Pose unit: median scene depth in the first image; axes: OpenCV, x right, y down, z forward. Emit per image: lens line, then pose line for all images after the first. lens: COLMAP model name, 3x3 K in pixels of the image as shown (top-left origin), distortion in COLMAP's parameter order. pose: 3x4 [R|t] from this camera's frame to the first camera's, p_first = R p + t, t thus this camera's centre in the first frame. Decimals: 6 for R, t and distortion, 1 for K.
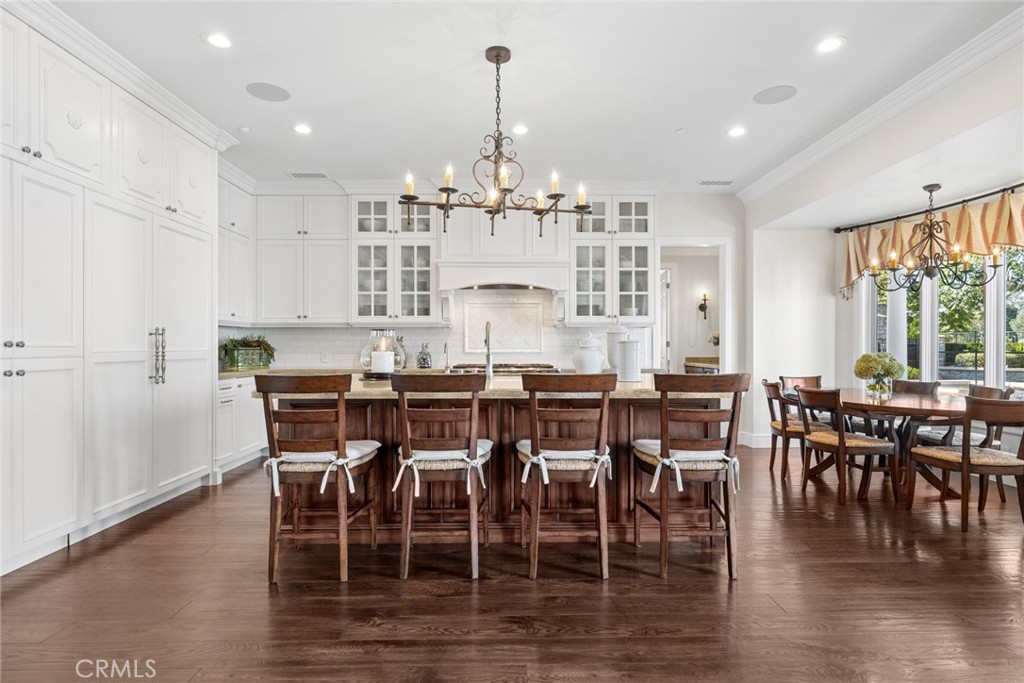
lens RADIAL K [[526.8, 0, 514.3], [0, 526.8, 345.1], [0, 0, 1]] dist [0.002471, 0.000280]
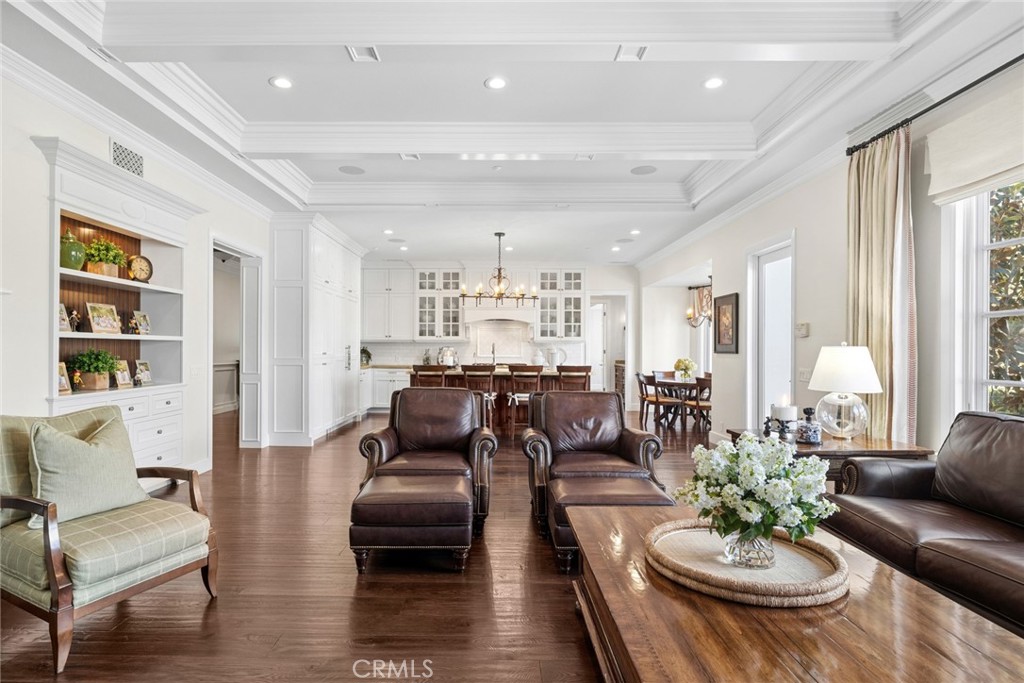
lens RADIAL K [[526.8, 0, 506.0], [0, 526.8, 347.3], [0, 0, 1]] dist [0.002471, 0.000280]
pose [[0.999980, 0.005931, 0.002208, -0.002783], [-0.005931, 0.999982, -0.000299, -0.018202], [-0.002209, 0.000286, 0.999998, -0.801337]]
